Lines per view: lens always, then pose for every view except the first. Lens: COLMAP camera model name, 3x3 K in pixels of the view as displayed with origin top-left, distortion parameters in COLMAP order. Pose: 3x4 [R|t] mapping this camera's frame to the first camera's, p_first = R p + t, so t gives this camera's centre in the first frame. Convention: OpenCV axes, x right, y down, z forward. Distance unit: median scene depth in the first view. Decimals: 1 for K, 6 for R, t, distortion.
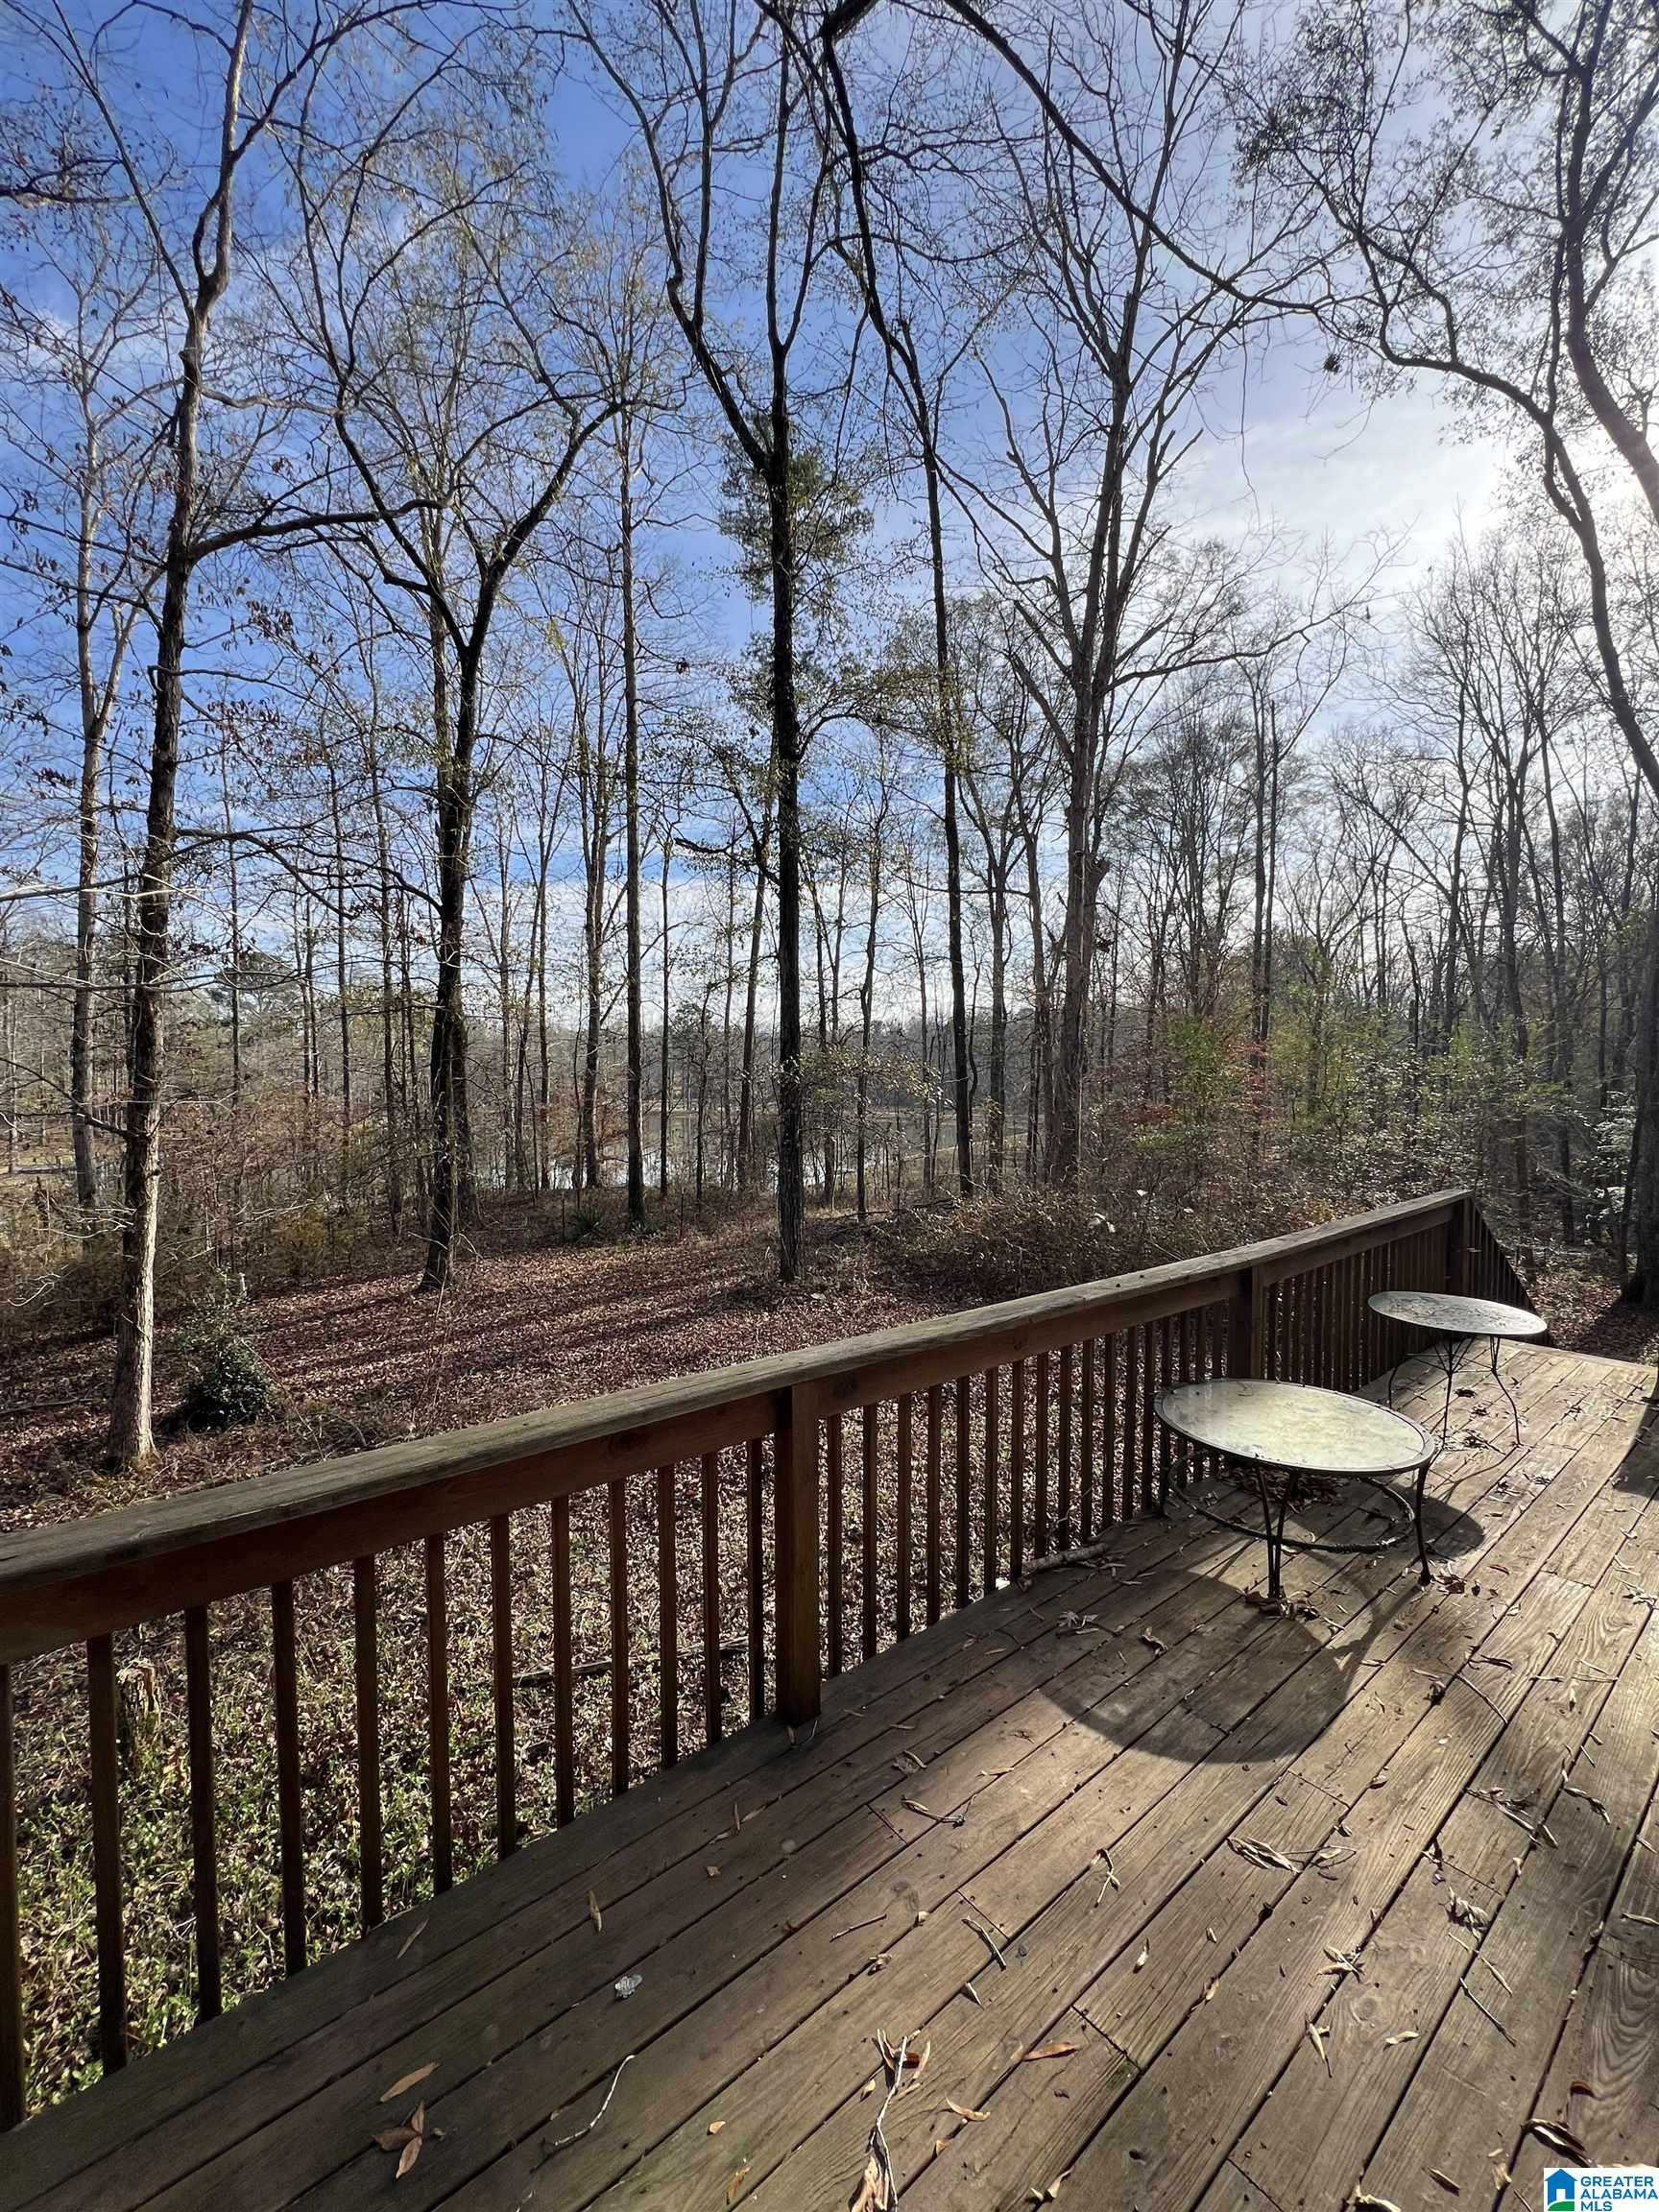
lens RADIAL K [[887.1, 0, 819.9], [0, 887.1, 1114.8], [0, 0, 1]] dist [0.002232, 0.000234]
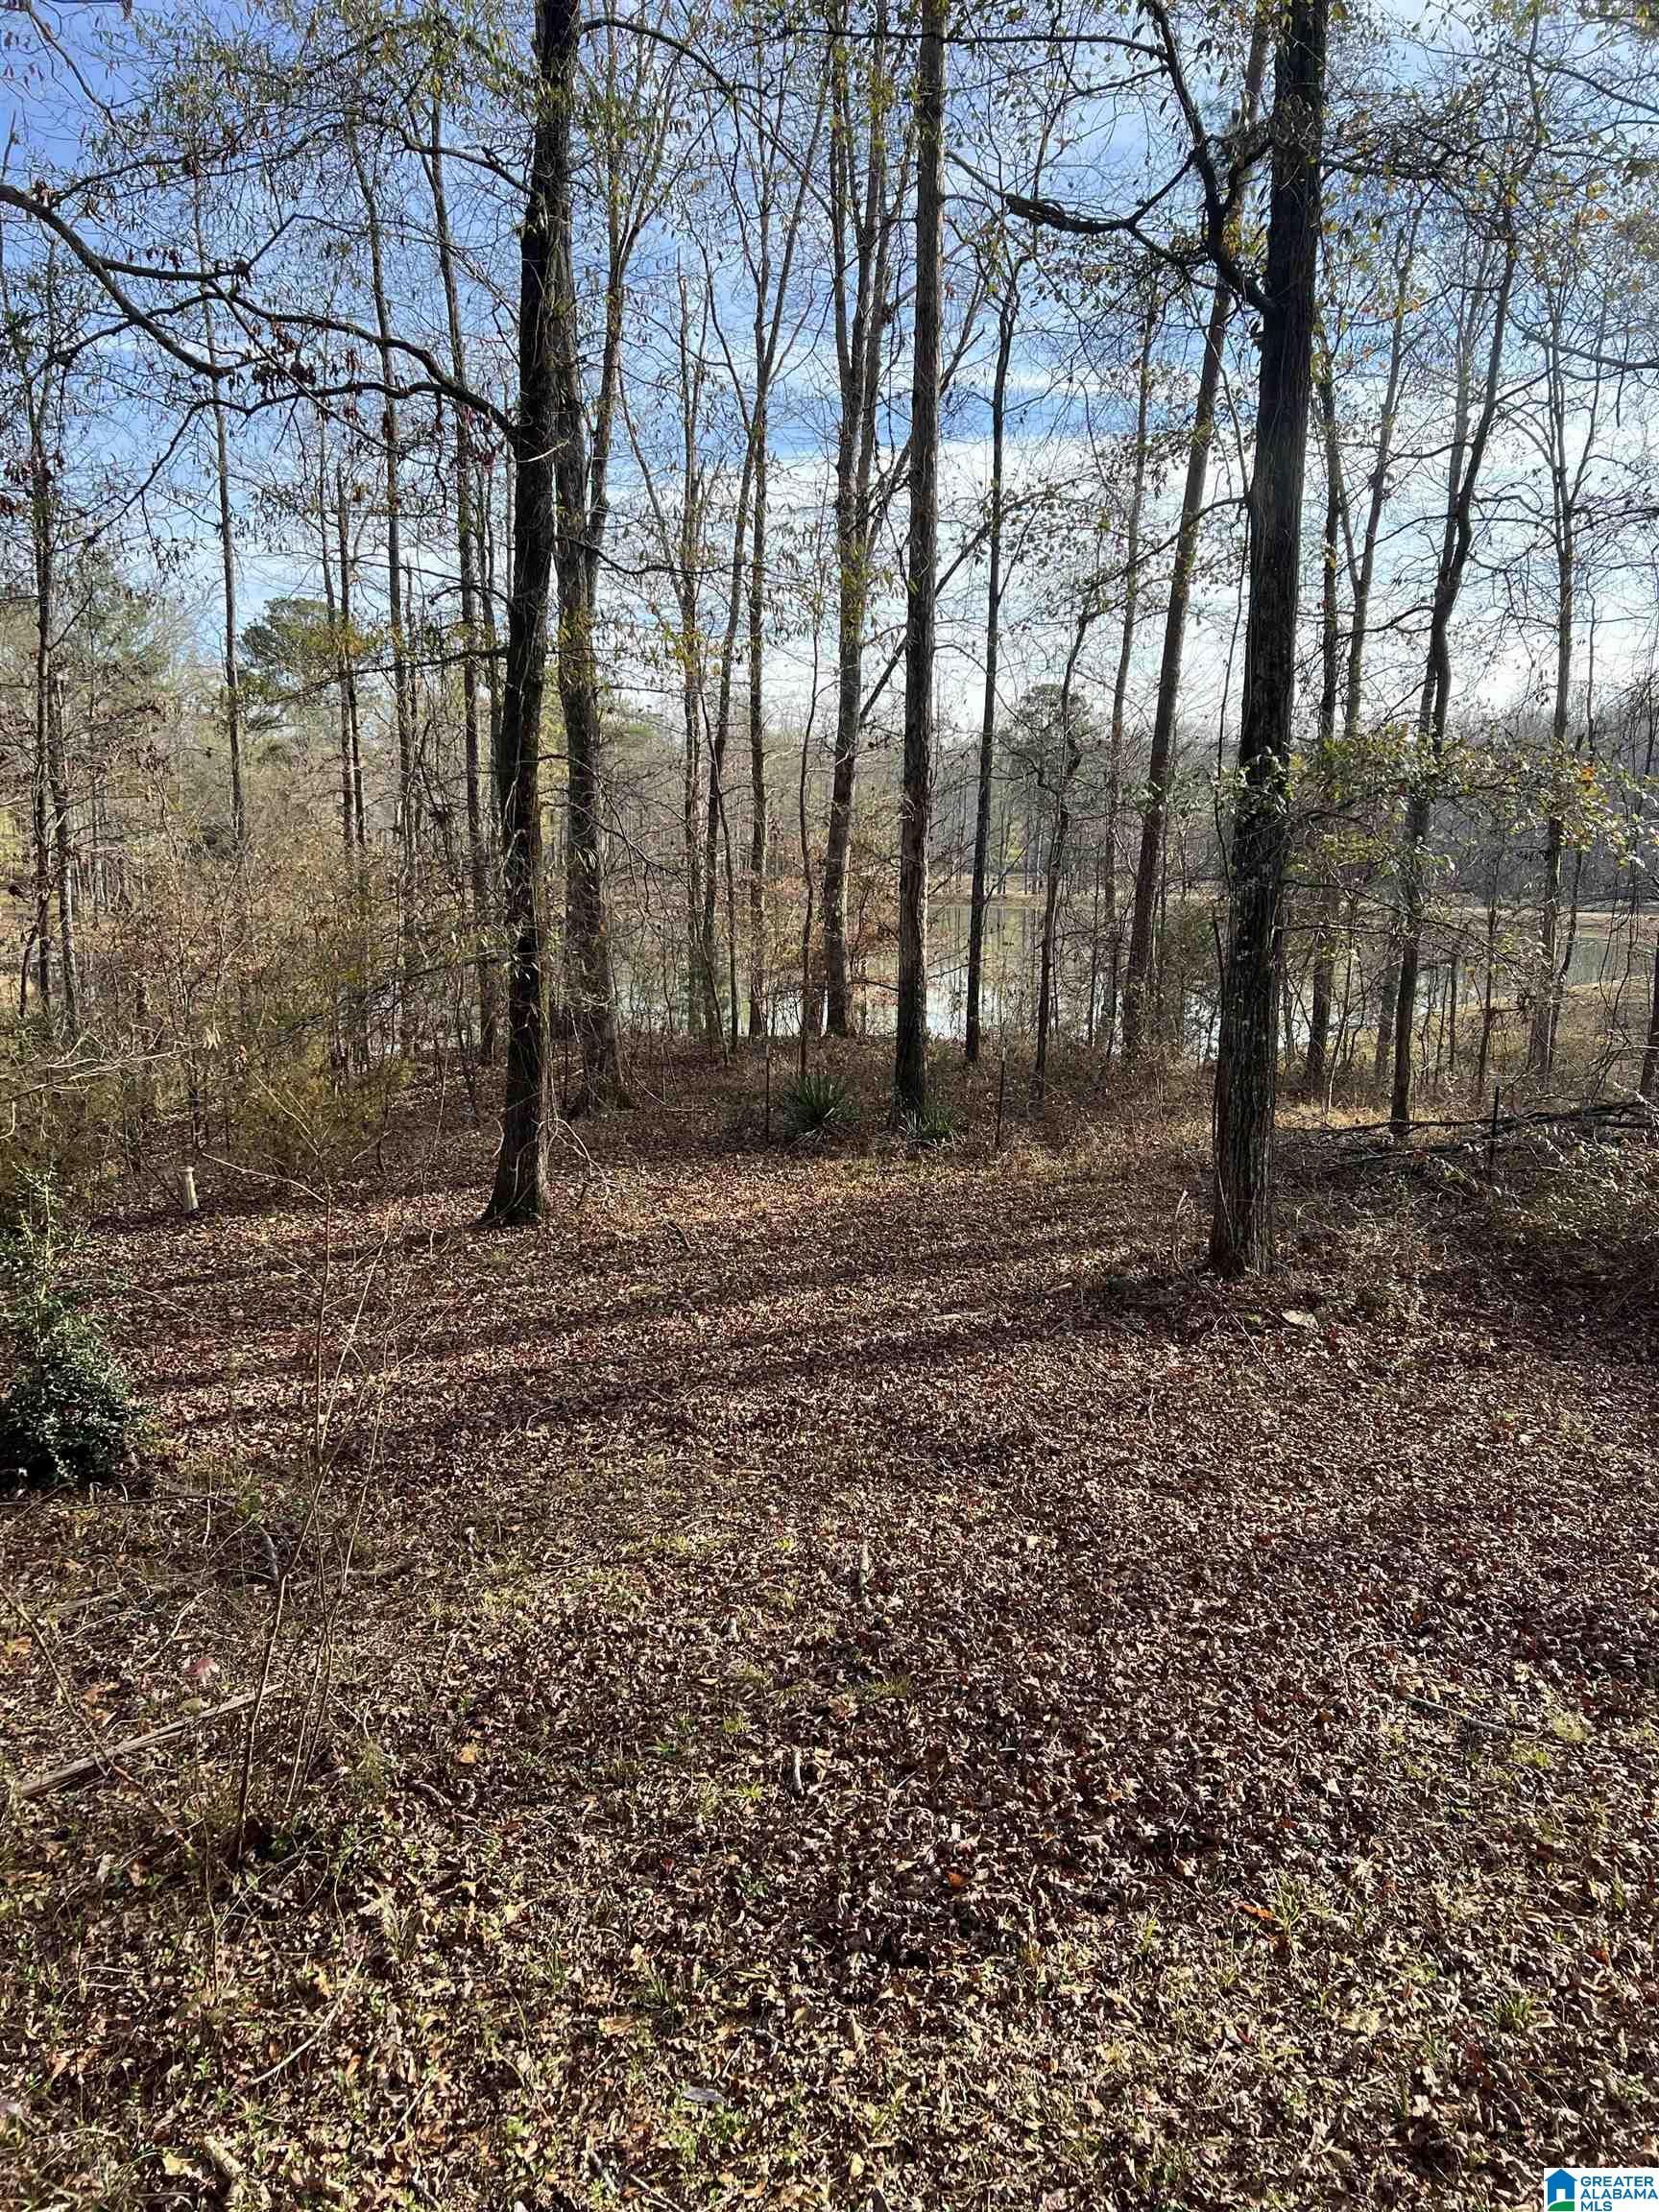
lens RADIAL K [[1647.9, 0, 819.6], [0, 1647.9, 1117.9], [0, 0, 1]] dist [0.043549, -0.011400]
pose [[0.961690, 0.058830, -0.267754, -0.012928], [-0.024366, 0.991180, 0.130265, 0.007905], [0.273056, -0.118751, 0.954641, 0.143229]]
